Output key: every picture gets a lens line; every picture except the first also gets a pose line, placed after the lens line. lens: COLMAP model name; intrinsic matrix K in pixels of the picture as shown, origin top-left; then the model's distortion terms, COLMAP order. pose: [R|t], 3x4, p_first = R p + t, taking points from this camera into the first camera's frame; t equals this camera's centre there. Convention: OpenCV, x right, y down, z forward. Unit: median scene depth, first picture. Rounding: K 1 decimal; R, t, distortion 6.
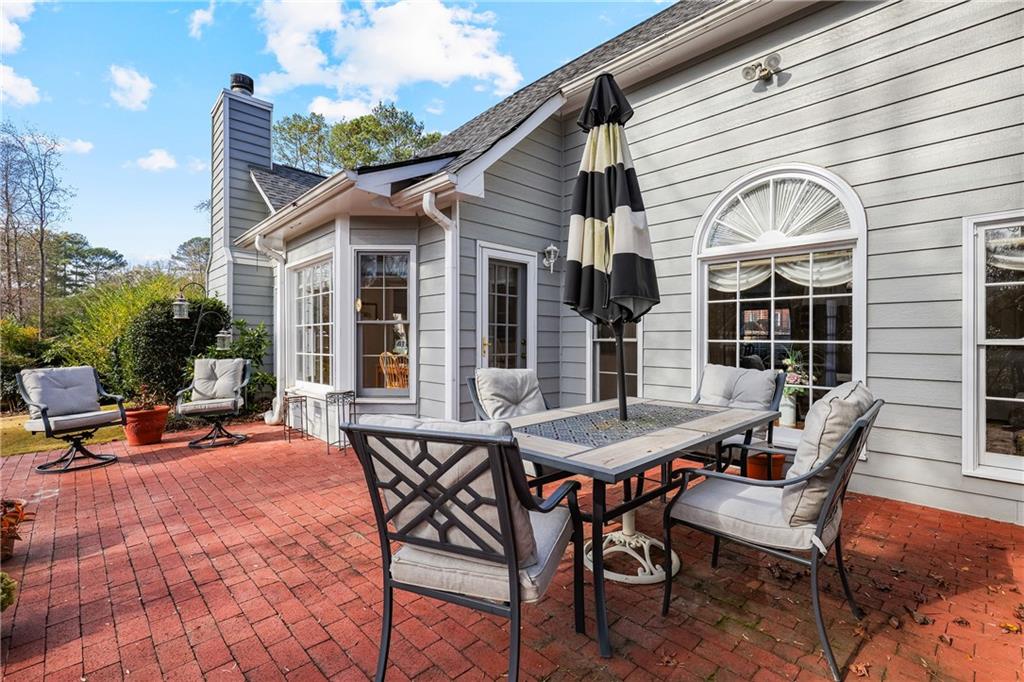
lens RADIAL K [[466.4, 0, 516.1], [0, 466.4, 335.3], [0, 0, 1]] dist [-0.001647, -0.001104]
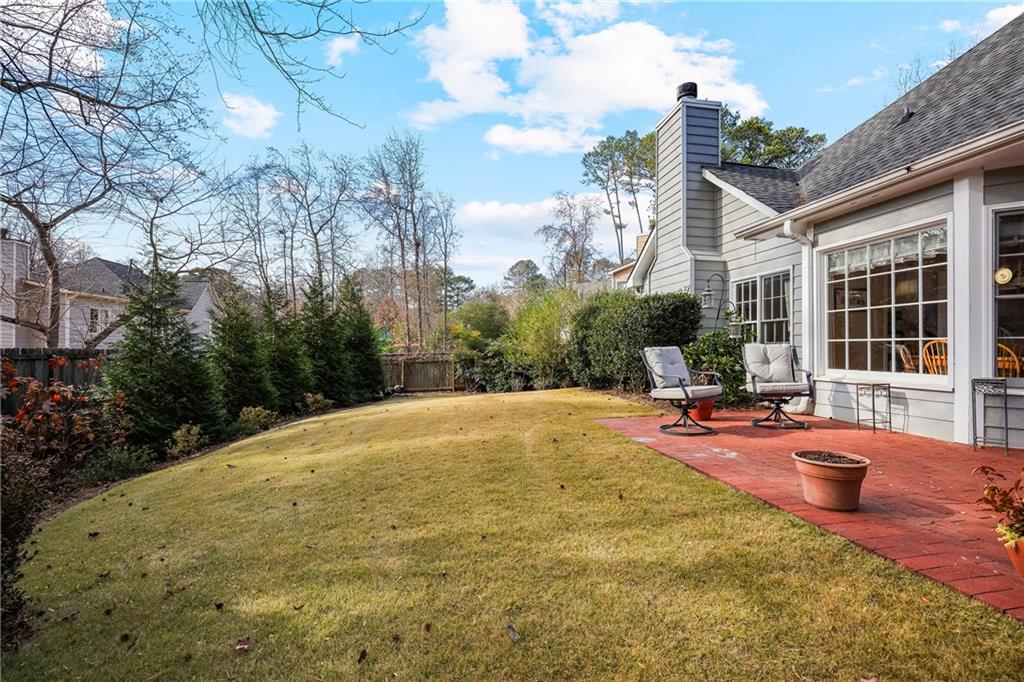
lens RADIAL K [[466.4, 0, 520.4], [0, 466.4, 345.3], [0, 0, 1]] dist [-0.001647, -0.001104]
pose [[0.826972, 0.004578, -0.562224, -0.368317], [-0.001116, 0.999978, 0.006502, 0.034626], [0.562242, -0.004750, 0.826959, -0.106485]]
